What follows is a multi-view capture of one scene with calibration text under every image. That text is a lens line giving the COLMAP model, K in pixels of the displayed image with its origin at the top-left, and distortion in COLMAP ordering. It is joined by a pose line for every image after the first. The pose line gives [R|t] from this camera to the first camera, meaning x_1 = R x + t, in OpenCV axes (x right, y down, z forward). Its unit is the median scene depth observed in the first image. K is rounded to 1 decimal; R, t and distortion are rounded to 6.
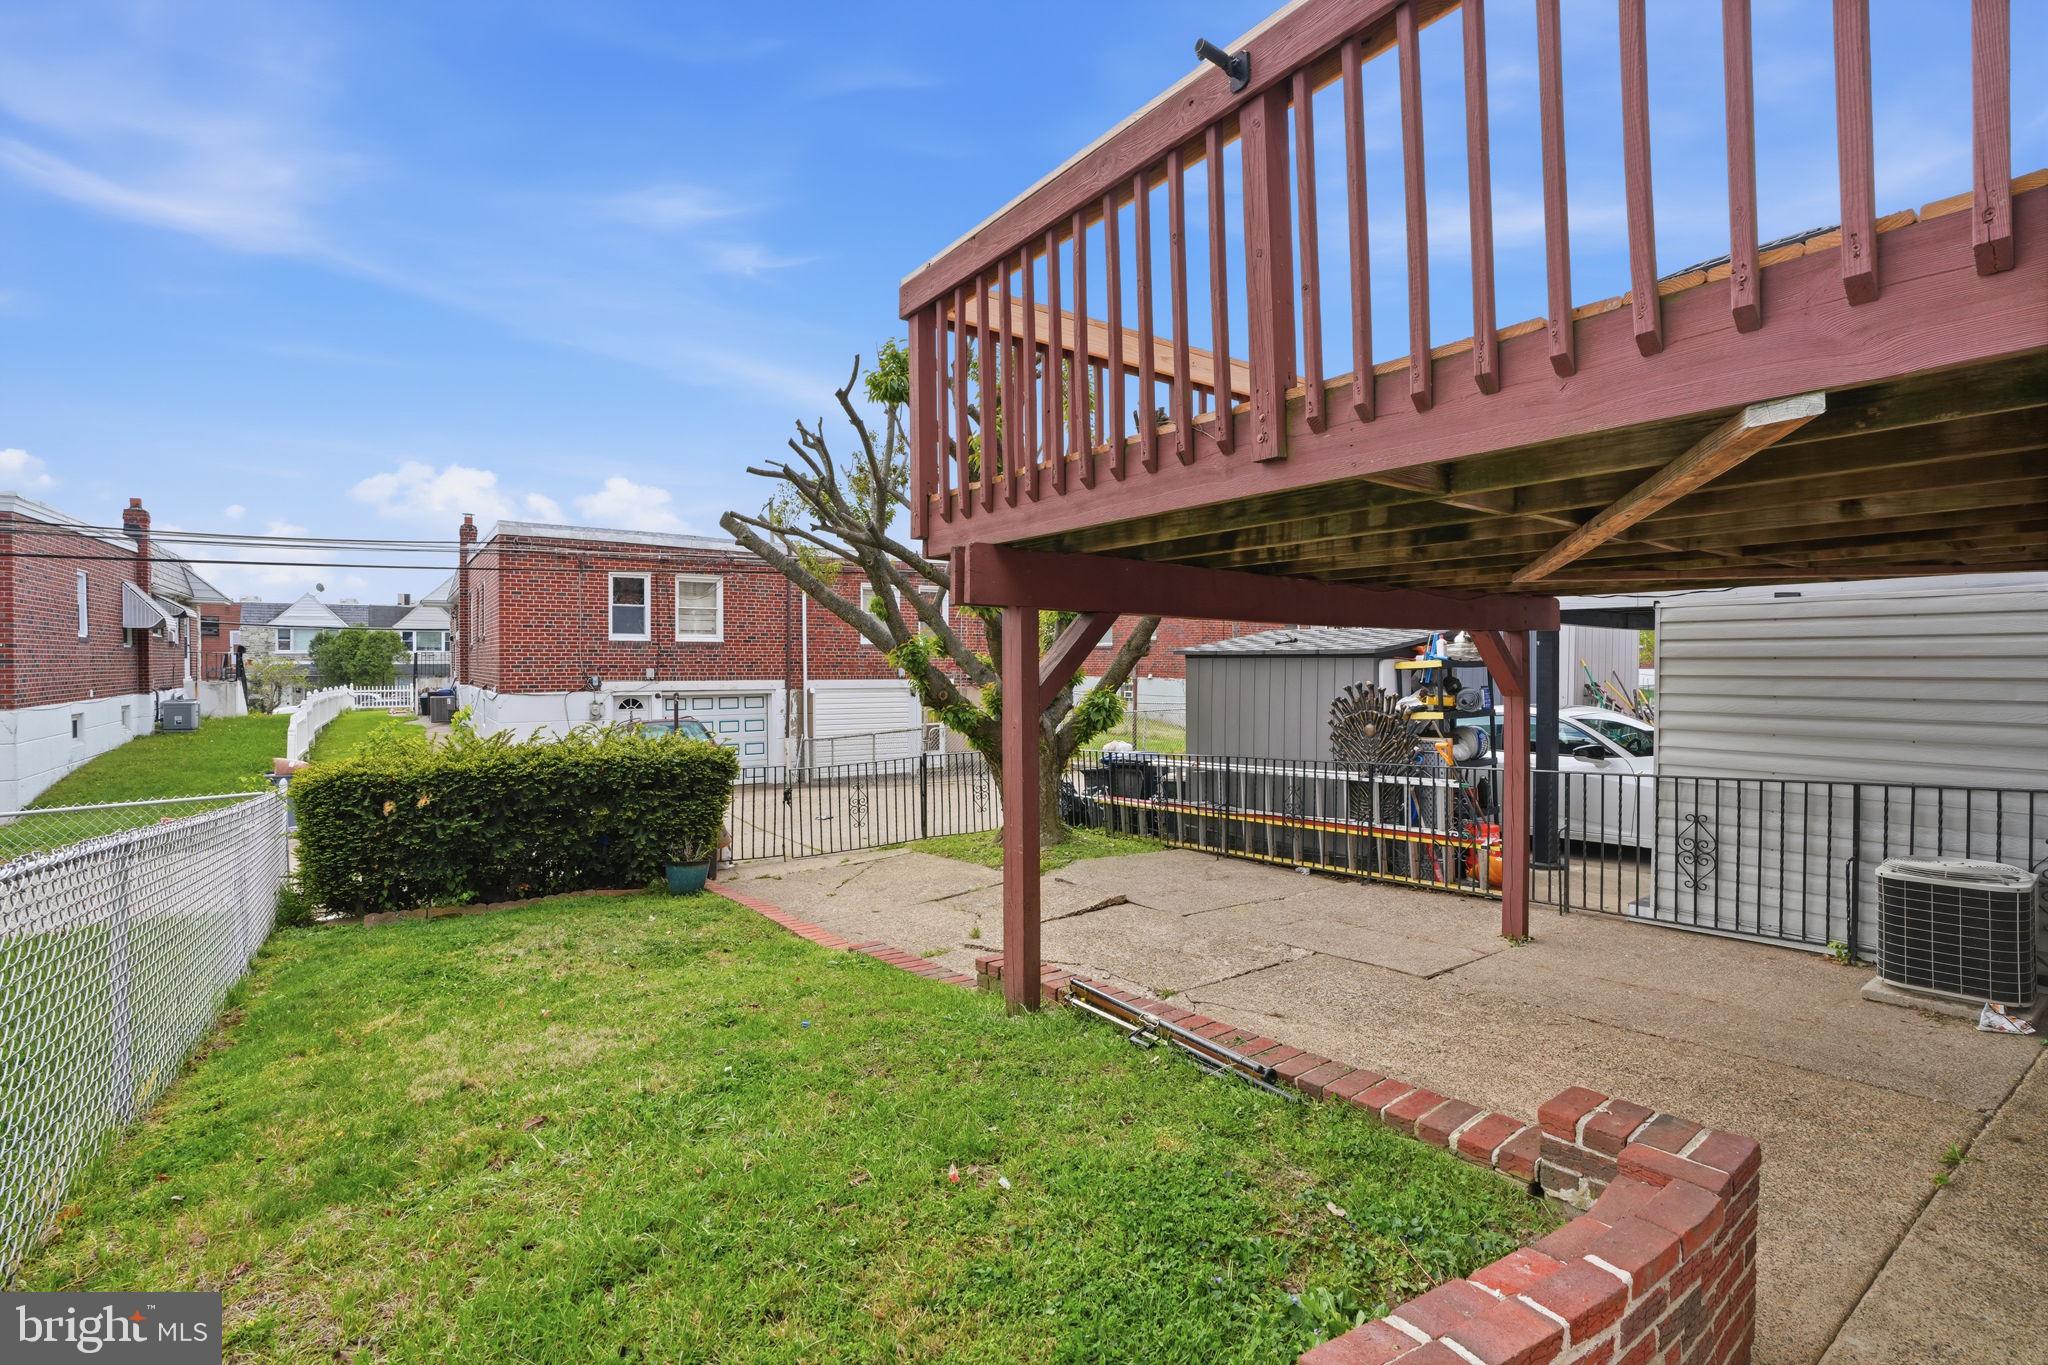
lens RADIAL K [[938.9, 0, 1018.5], [0, 938.9, 679.3], [0, 0, 1]] dist [-0.071650, 0.027272]
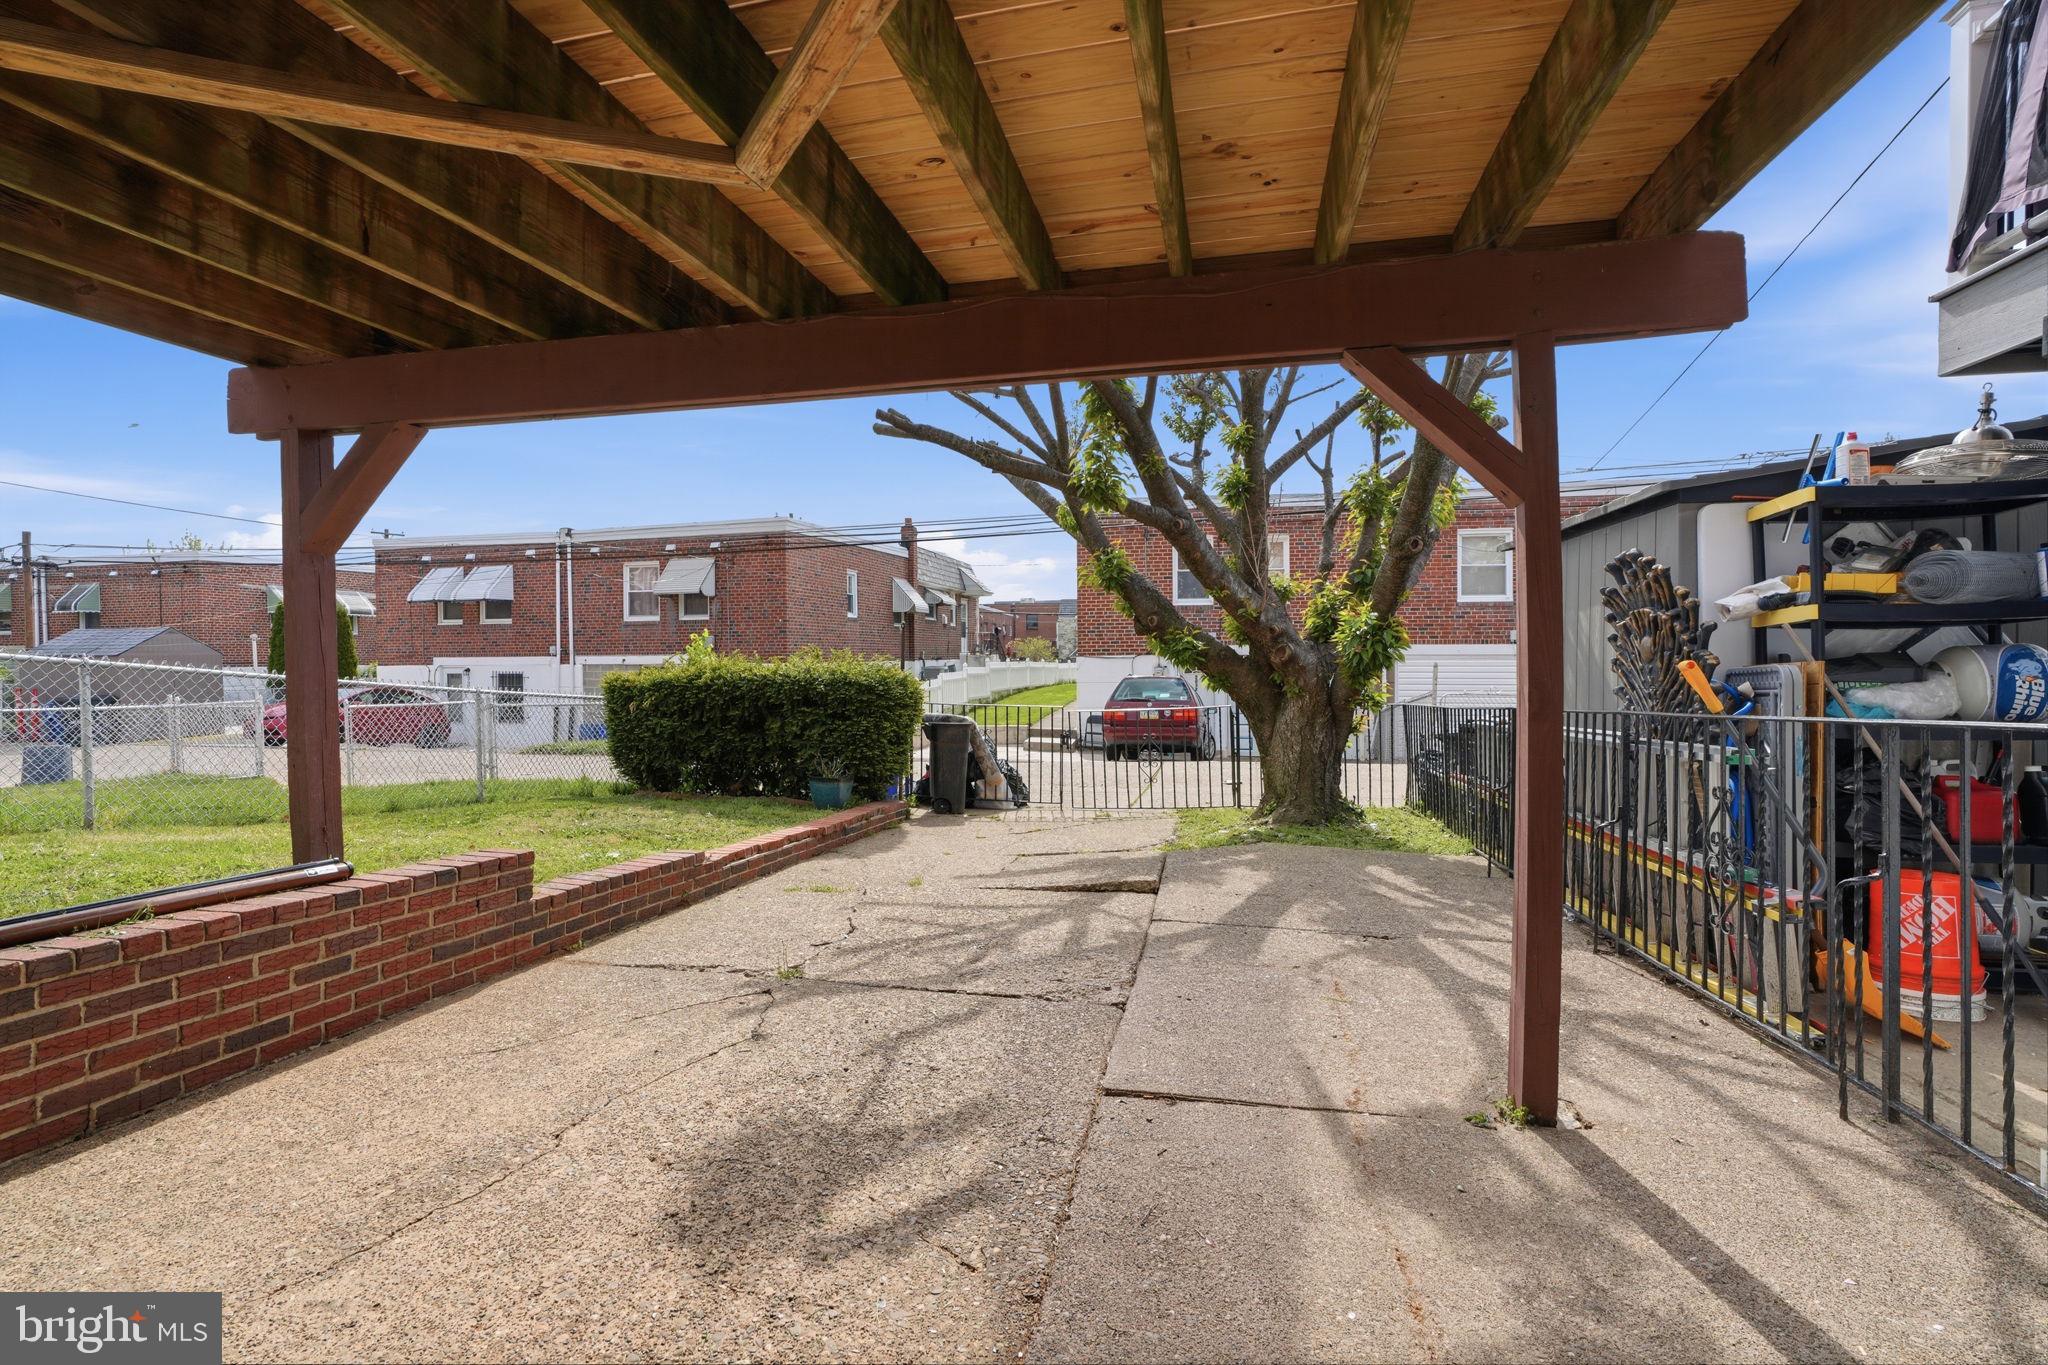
lens RADIAL K [[938.9, 0, 1018.5], [0, 938.9, 679.3], [0, 0, 1]] dist [-0.071650, 0.027272]
pose [[0.673038, 0.012776, -0.739497, 0.204571], [-0.004628, 0.999904, 0.013062, 0.026633], [0.739593, -0.005369, 0.673033, 0.169119]]
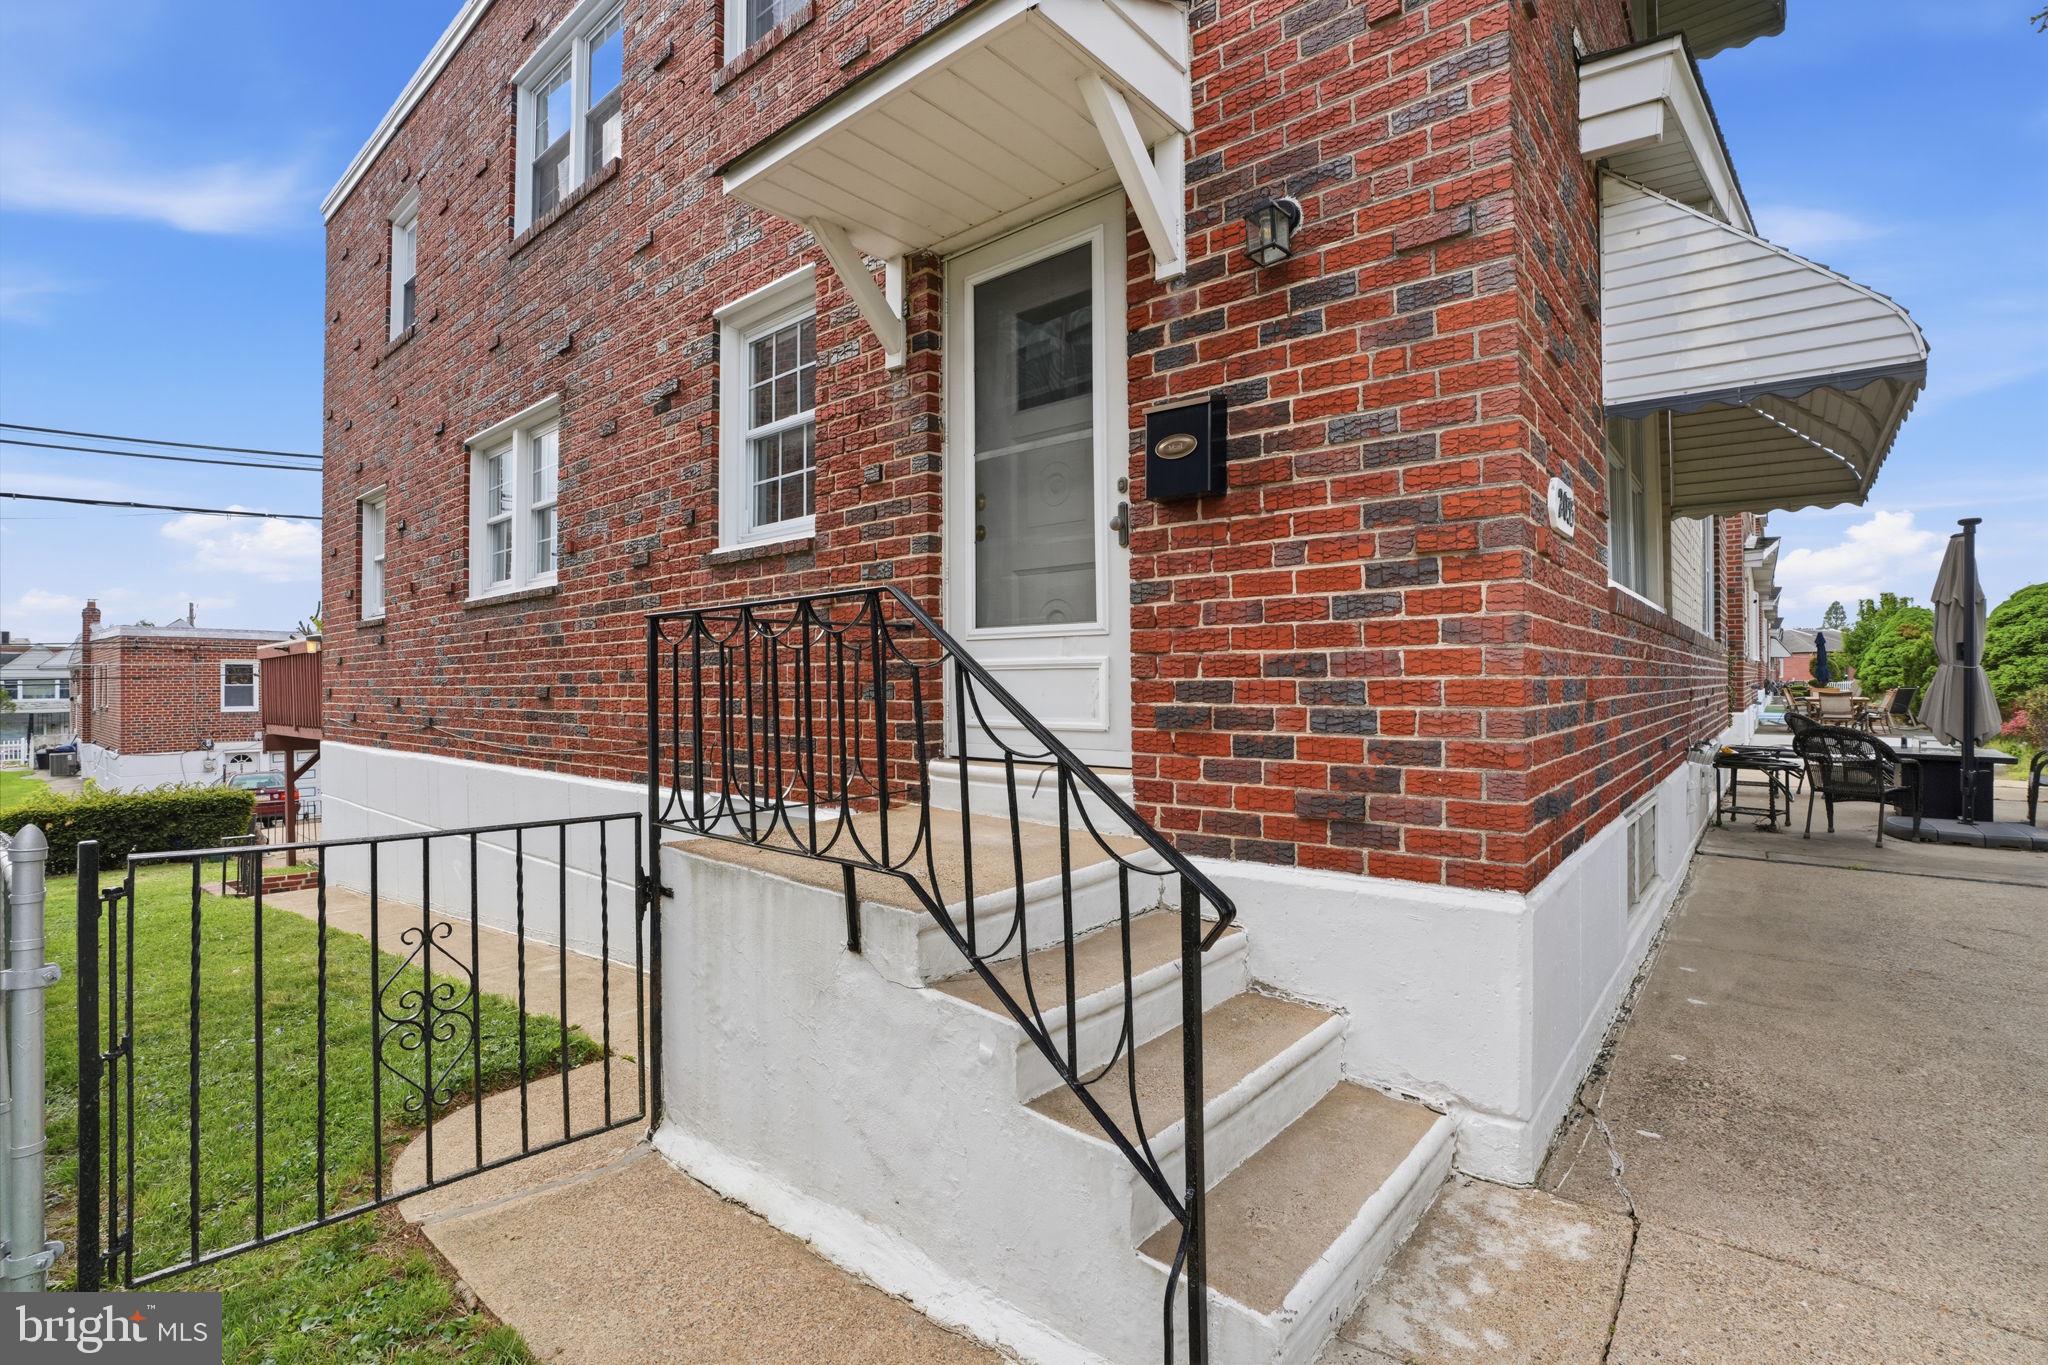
lens RADIAL K [[938.9, 0, 1018.5], [0, 938.9, 679.3], [0, 0, 1]] dist [-0.071650, 0.027272]
pose [[0.965195, -0.008439, 0.261396, 0.322825], [0.014891, 0.999631, -0.022712, -0.041630], [-0.261108, 0.025814, 0.964964, -0.546832]]
